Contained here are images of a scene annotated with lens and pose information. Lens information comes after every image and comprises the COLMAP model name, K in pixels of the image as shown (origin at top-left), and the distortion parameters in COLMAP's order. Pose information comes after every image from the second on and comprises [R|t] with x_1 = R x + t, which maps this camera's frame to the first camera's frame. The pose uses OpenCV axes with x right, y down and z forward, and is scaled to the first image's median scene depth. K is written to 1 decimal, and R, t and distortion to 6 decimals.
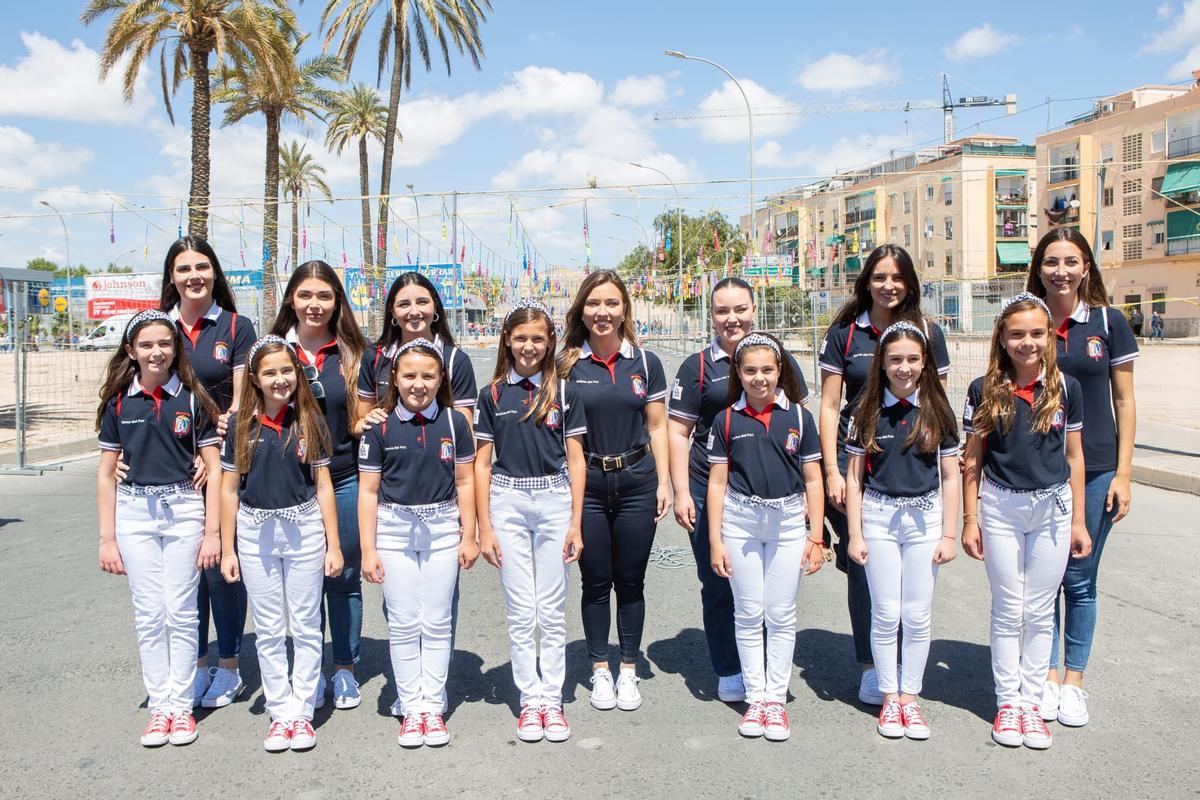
lens RADIAL K [[868.5, 0, 585.4], [0, 868.5, 384.7], [0, 0, 1]] dist [-0.105267, 0.092336]
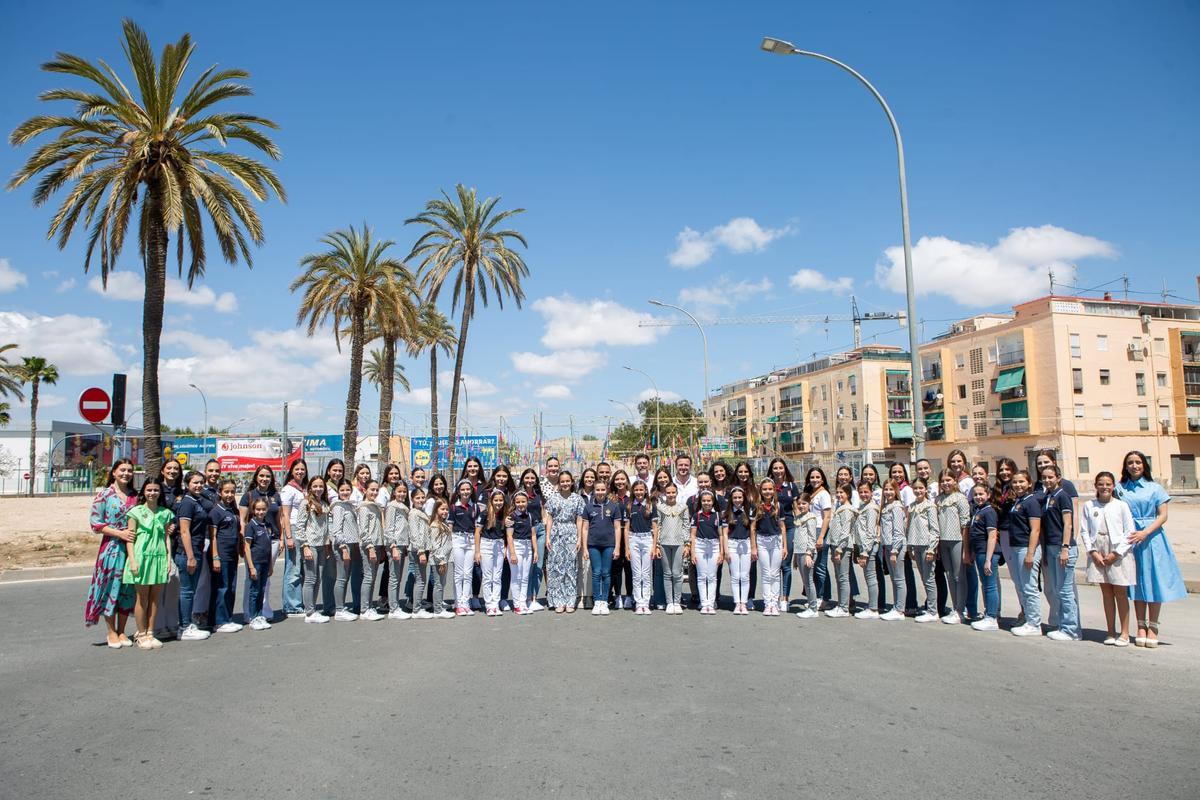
lens RADIAL K [[916.3, 0, 624.2], [0, 916.3, 397.2], [0, 0, 1]] dist [-0.122878, 0.104879]
pose [[0.996975, 0.016143, 0.076023, -0.072946], [-0.004108, 0.987767, -0.155880, 0.030209], [-0.077609, 0.155096, 0.984846, -0.575738]]
